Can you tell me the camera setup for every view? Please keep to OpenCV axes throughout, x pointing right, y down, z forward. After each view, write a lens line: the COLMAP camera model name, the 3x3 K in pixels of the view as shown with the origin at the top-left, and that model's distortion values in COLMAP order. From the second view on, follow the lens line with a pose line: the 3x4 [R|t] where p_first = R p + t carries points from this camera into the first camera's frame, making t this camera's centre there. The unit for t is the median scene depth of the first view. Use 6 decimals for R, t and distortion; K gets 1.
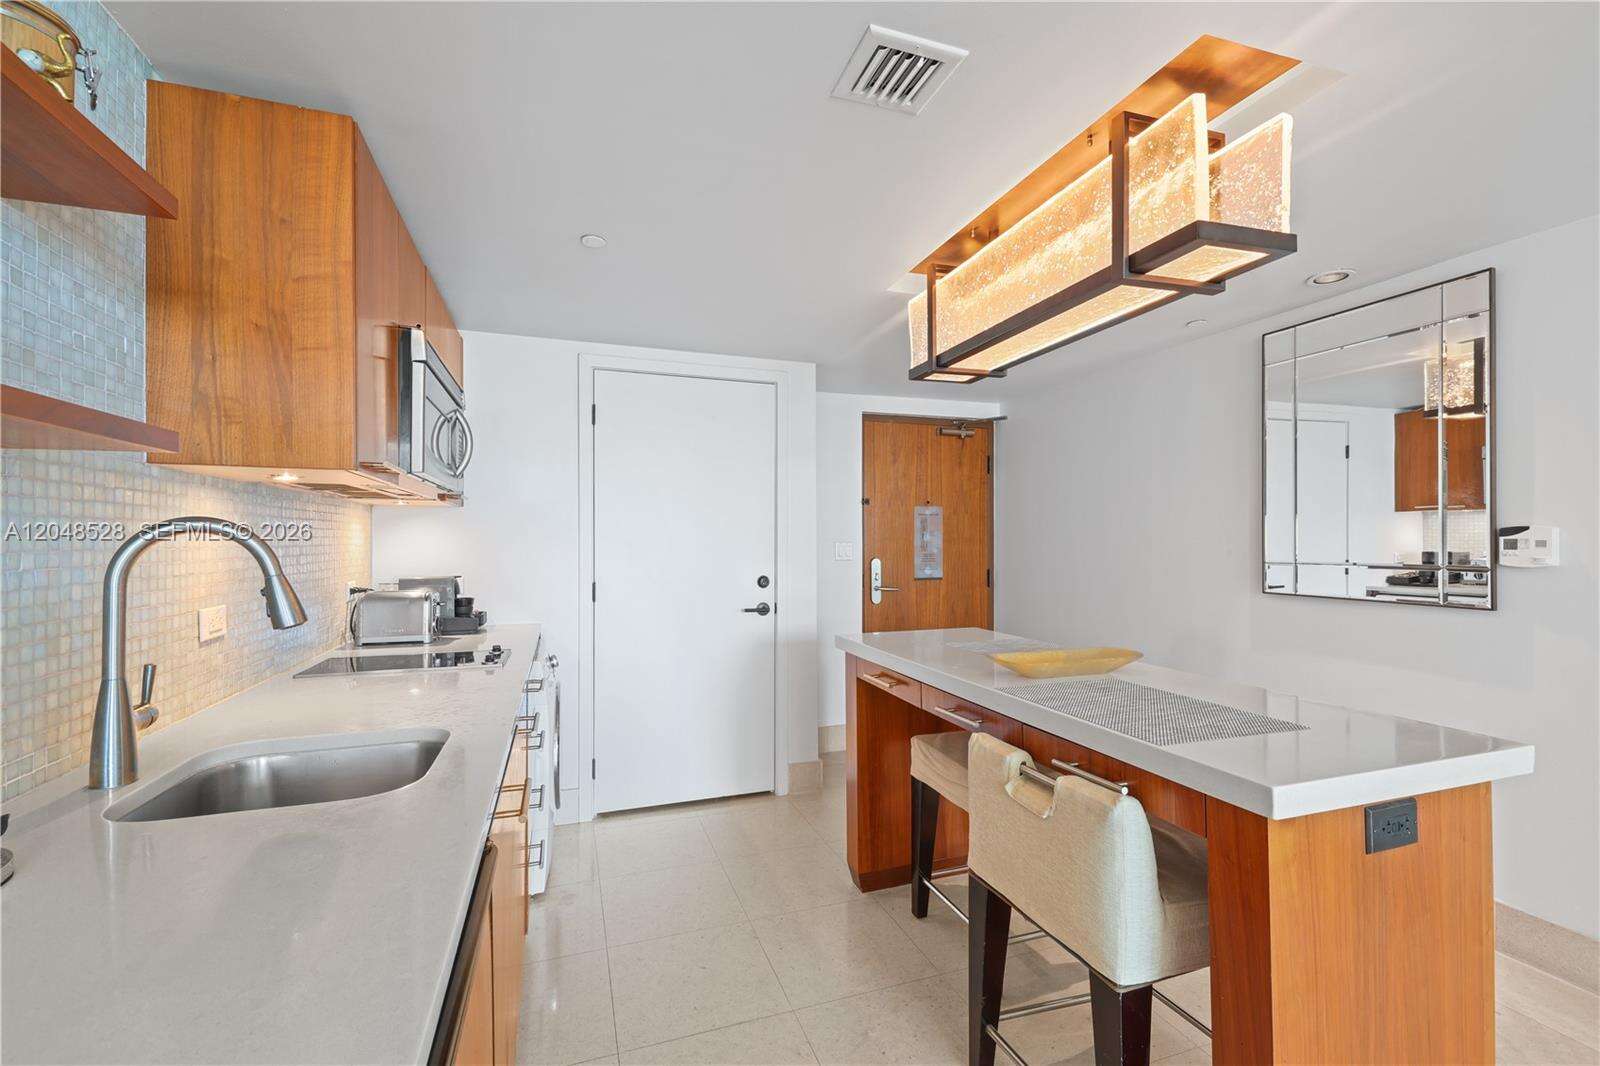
lens RADIAL K [[686.5, 0, 789.5], [0, 686.5, 542.1], [0, 0, 1]] dist [0.001724, 0.000036]
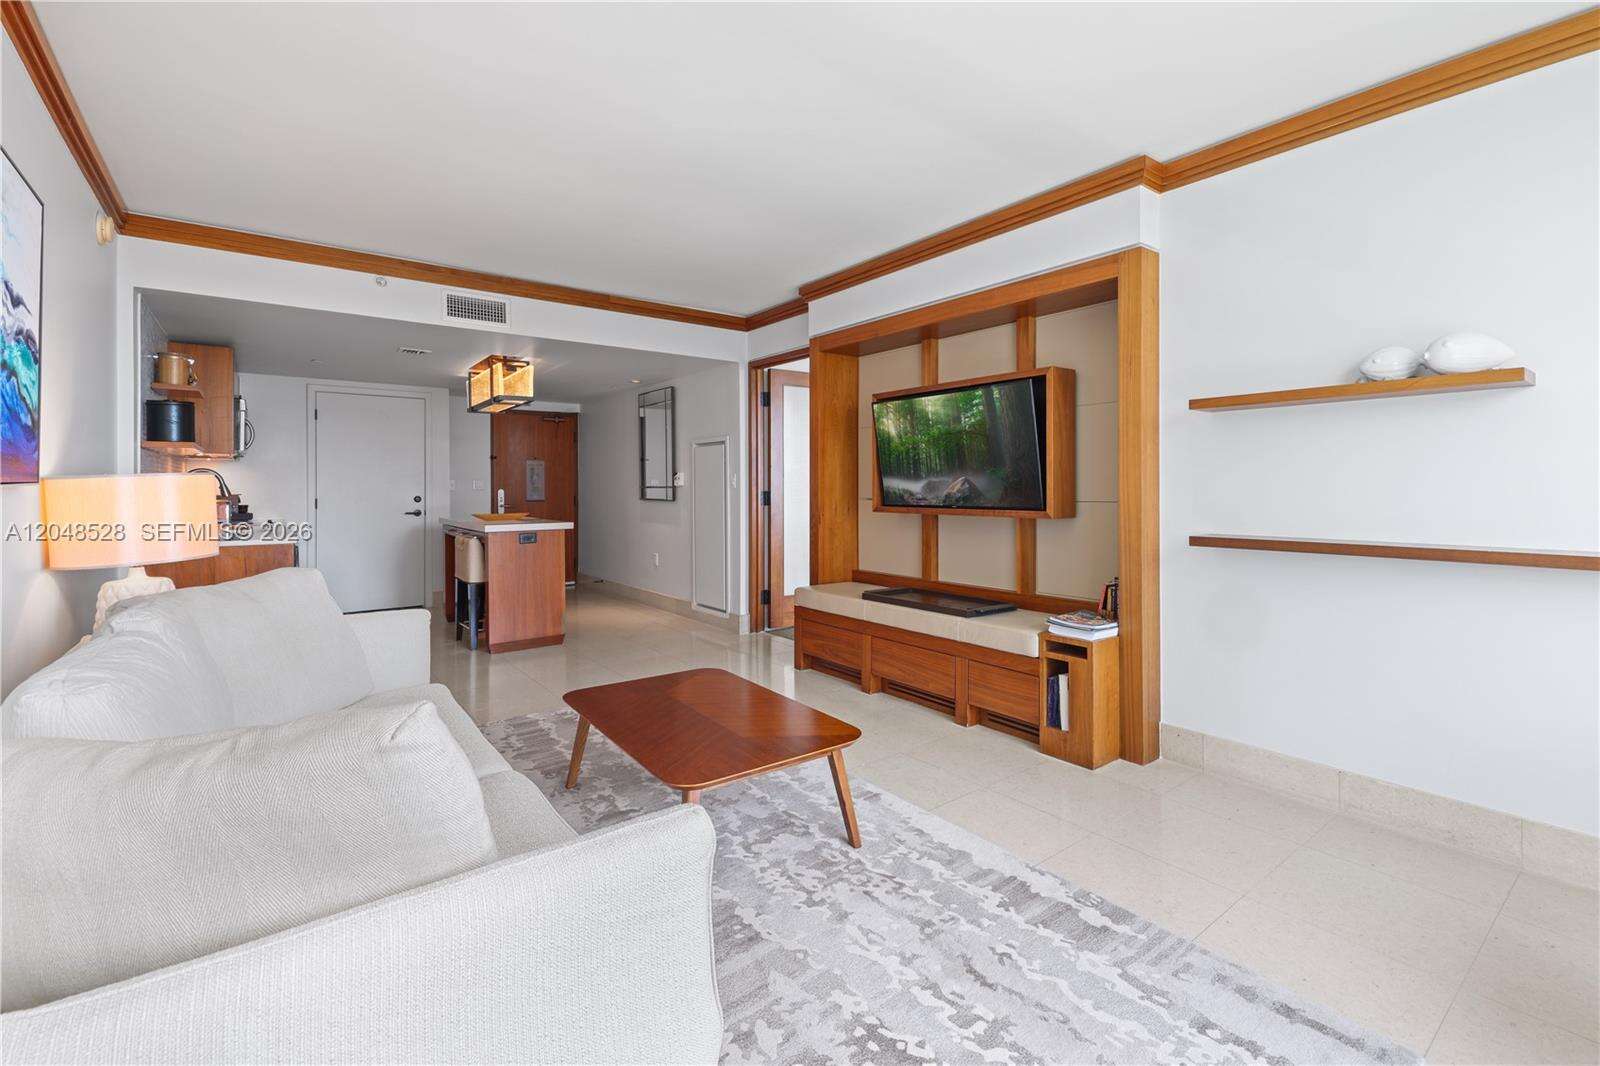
lens RADIAL K [[686.5, 0, 813.7], [0, 686.5, 480.8], [0, 0, 1]] dist [0.001724, 0.000036]
pose [[0.936264, -0.001725, 0.351292, 0.609521], [0.005356, 0.999942, -0.009365, 0.052354], [-0.351255, 0.010650, 0.936219, -2.291855]]
